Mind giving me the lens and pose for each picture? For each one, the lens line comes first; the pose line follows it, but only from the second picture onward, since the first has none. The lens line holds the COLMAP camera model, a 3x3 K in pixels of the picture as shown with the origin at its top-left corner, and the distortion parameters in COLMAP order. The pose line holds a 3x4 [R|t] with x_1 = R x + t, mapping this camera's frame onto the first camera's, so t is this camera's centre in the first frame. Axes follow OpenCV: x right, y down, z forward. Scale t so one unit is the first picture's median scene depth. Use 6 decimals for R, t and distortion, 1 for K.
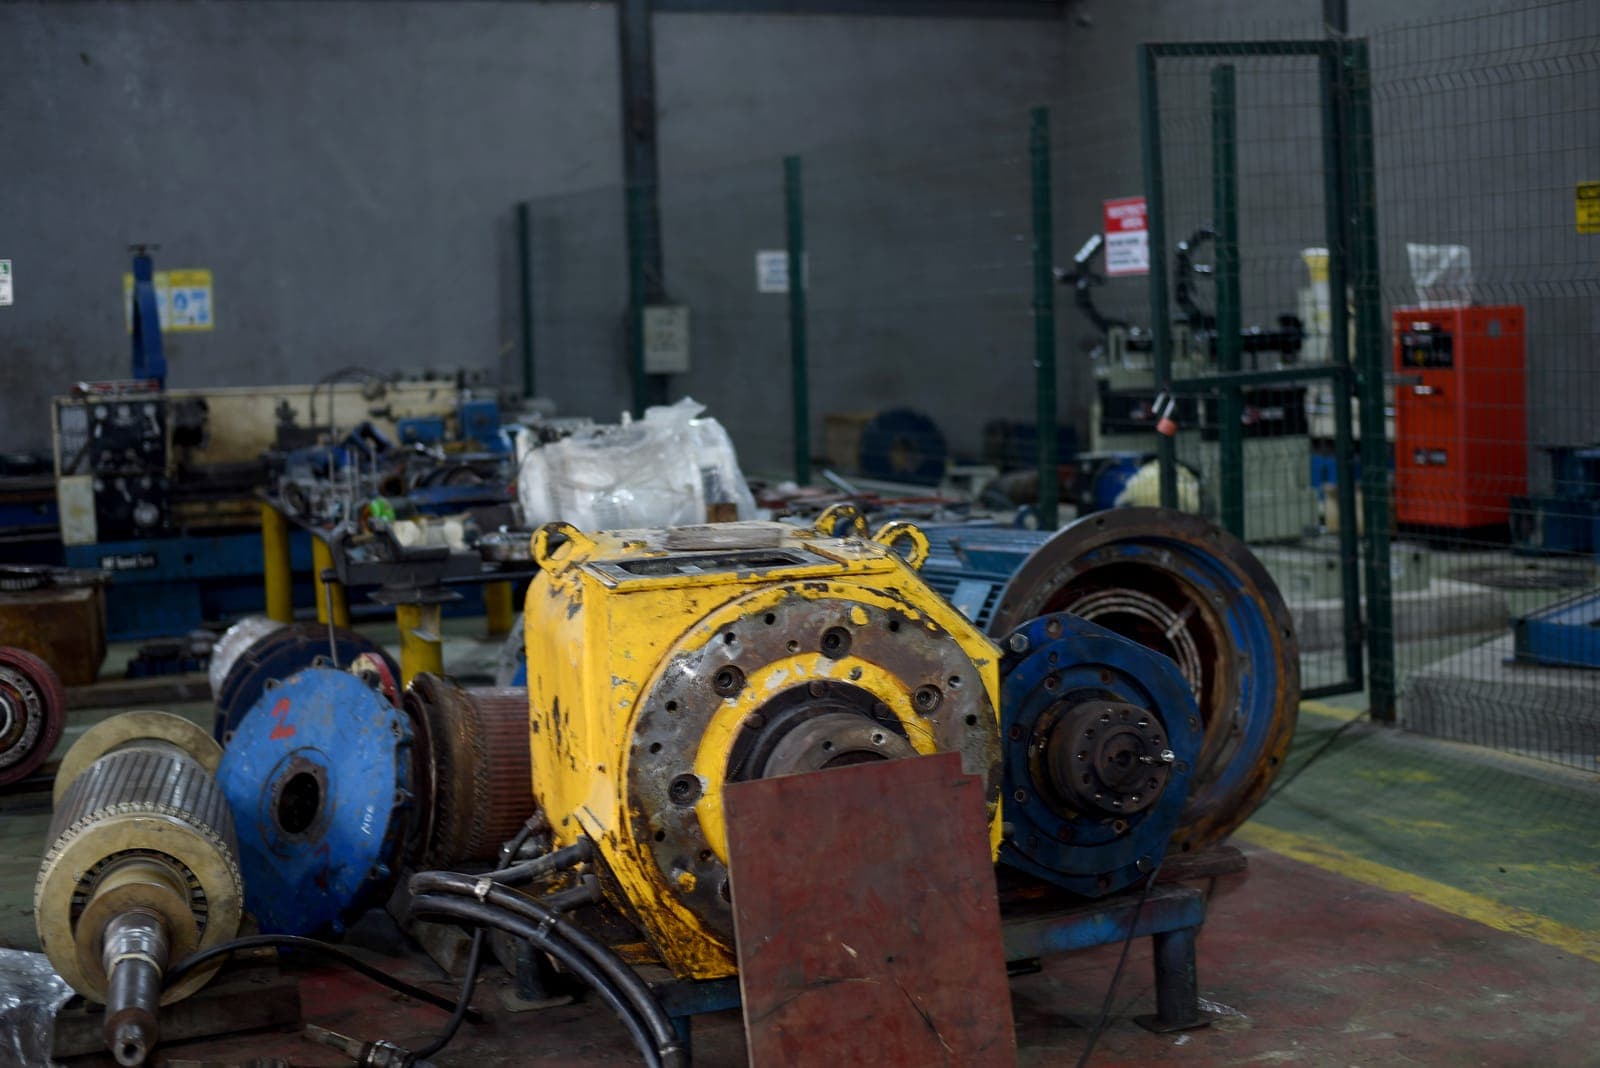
lens RADIAL K [[2300.6, 0, 796.7], [0, 2300.6, 538.5], [0, 0, 1]] dist [-0.106094, 0.000000]
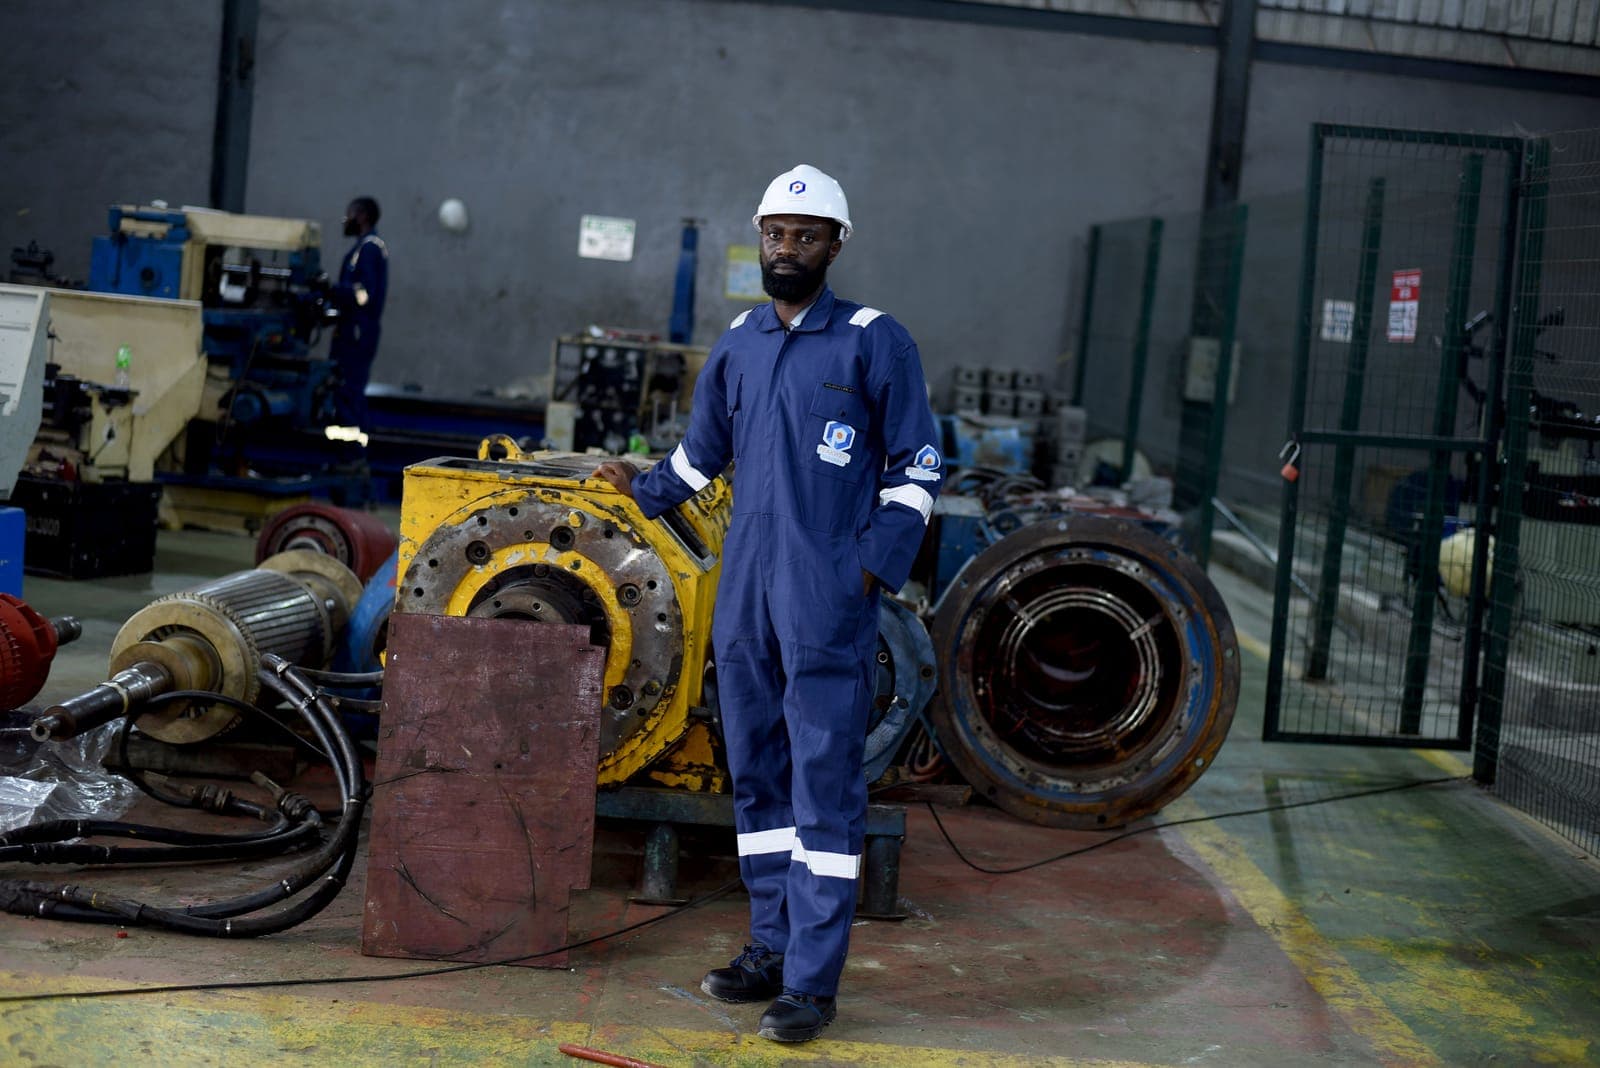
lens RADIAL K [[2300.6, 0, 802.2], [0, 2300.6, 532.6], [0, 0, 1]] dist [-0.106094, 0.000000]
pose [[0.925240, 0.155588, -0.346012, 0.373422], [-0.159803, 0.987011, 0.016505, -0.001140], [0.344086, 0.040023, 0.938085, -0.119050]]
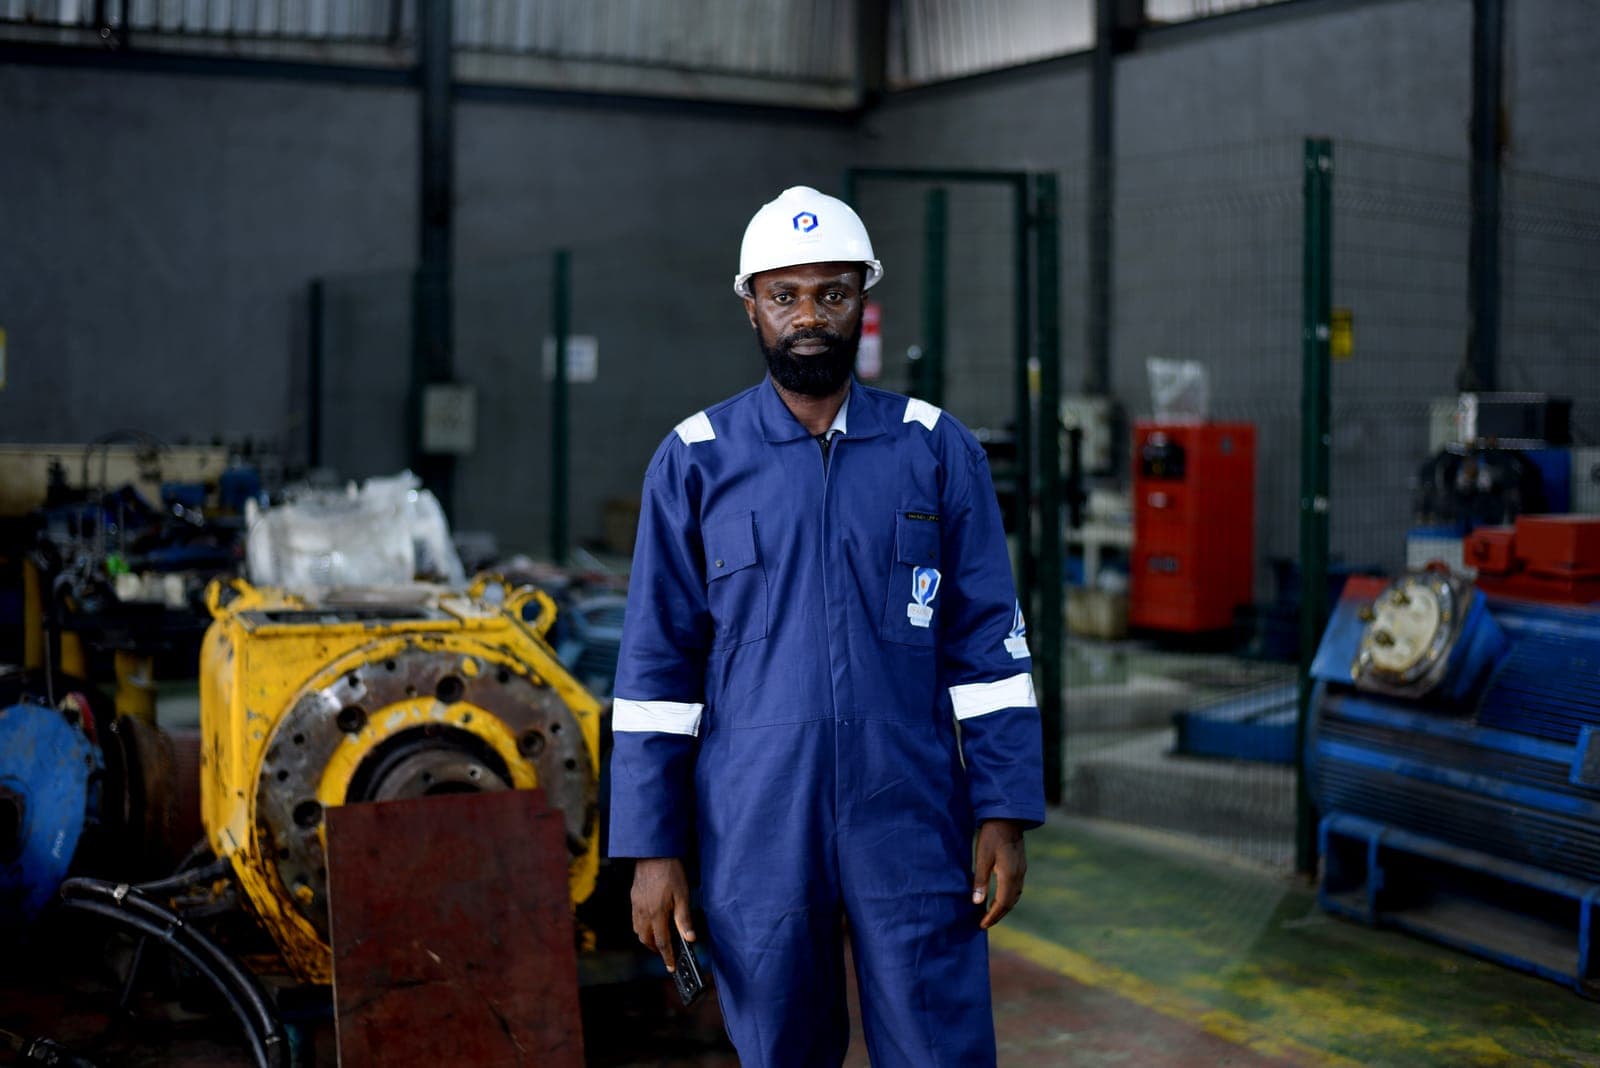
lens RADIAL K [[2300.6, 0, 801.4], [0, 2300.6, 556.6], [0, 0, 1]] dist [-0.106094, 0.000000]
pose [[0.996116, 0.044332, 0.076079, 0.062570], [-0.041897, 0.998567, -0.033301, 0.006304], [-0.077446, 0.029985, 0.996546, -0.087992]]
